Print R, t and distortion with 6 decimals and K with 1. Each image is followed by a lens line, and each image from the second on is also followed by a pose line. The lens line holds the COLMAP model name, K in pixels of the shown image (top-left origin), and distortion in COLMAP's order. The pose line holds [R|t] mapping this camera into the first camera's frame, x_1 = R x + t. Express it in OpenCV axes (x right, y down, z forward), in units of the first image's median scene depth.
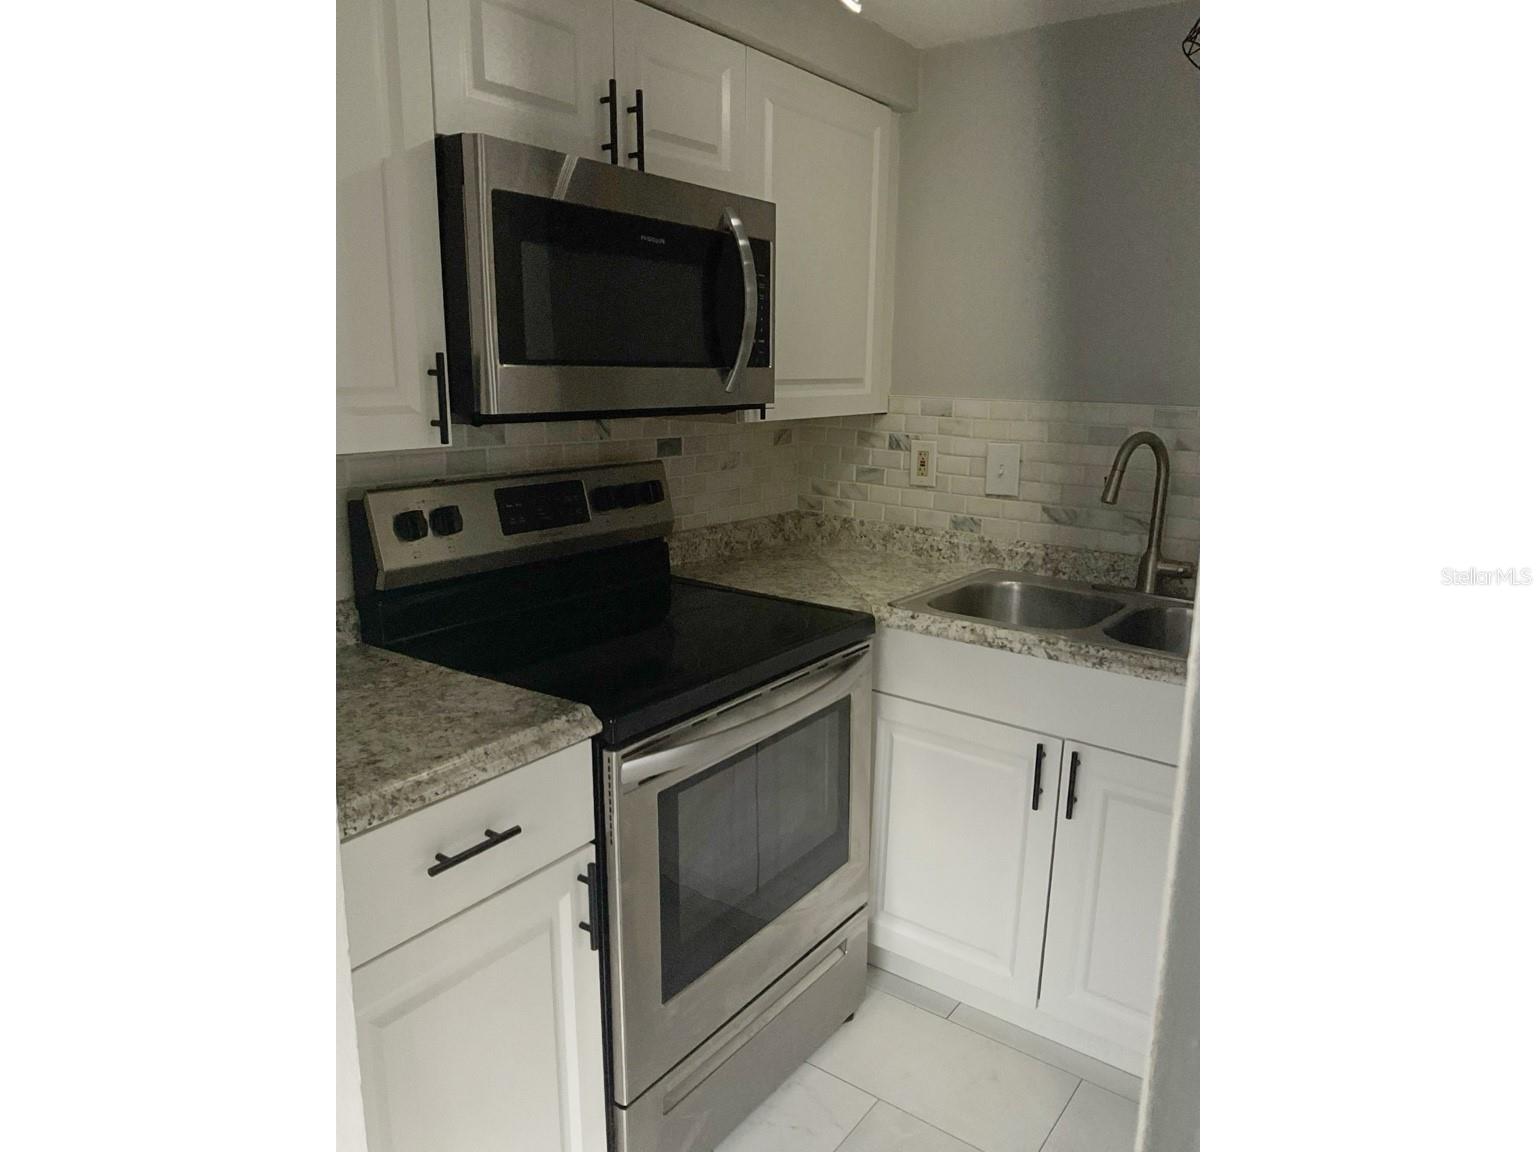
lens RADIAL K [[951.5, 0, 768.1], [0, 951.5, 569.1], [0, 0, 1]] dist [0.136166, -0.260095]
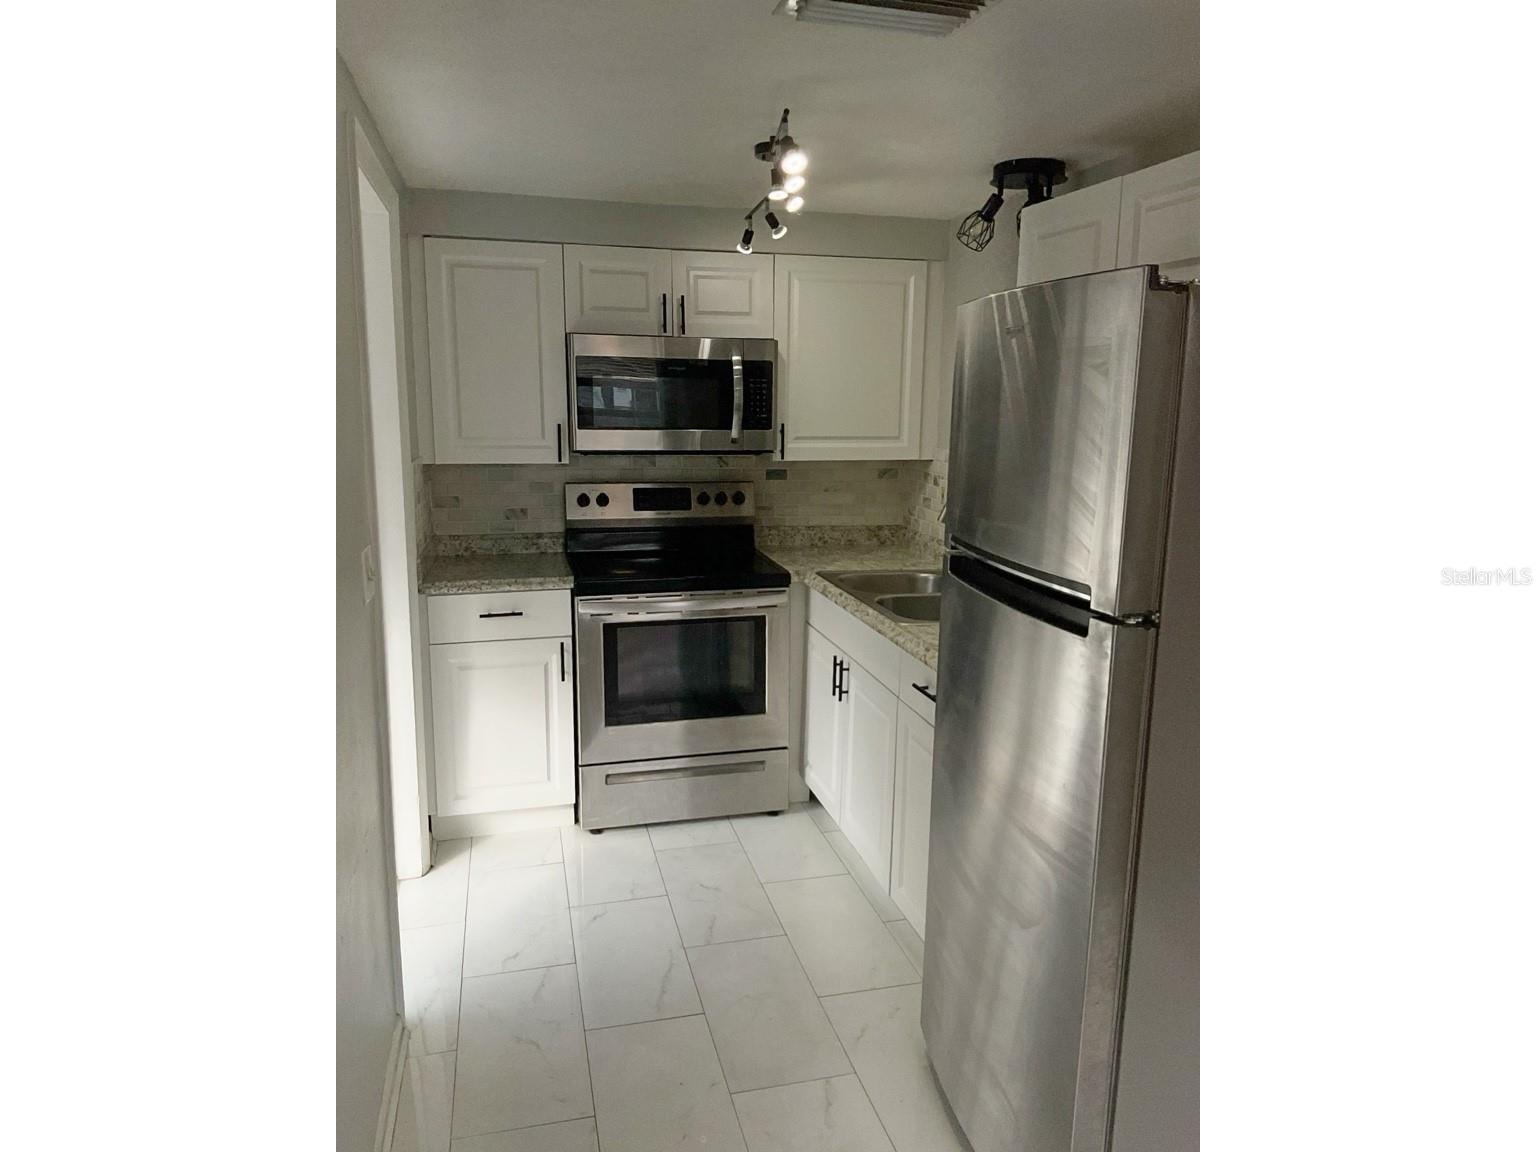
lens RADIAL K [[951.5, 0, 768.1], [0, 951.5, 569.1], [0, 0, 1]] dist [0.136166, -0.260095]
pose [[0.786155, 0.109467, -0.608258, 1.133052], [-0.133859, 0.990986, 0.005338, 0.036199], [0.603359, 0.077224, 0.793722, -0.394676]]
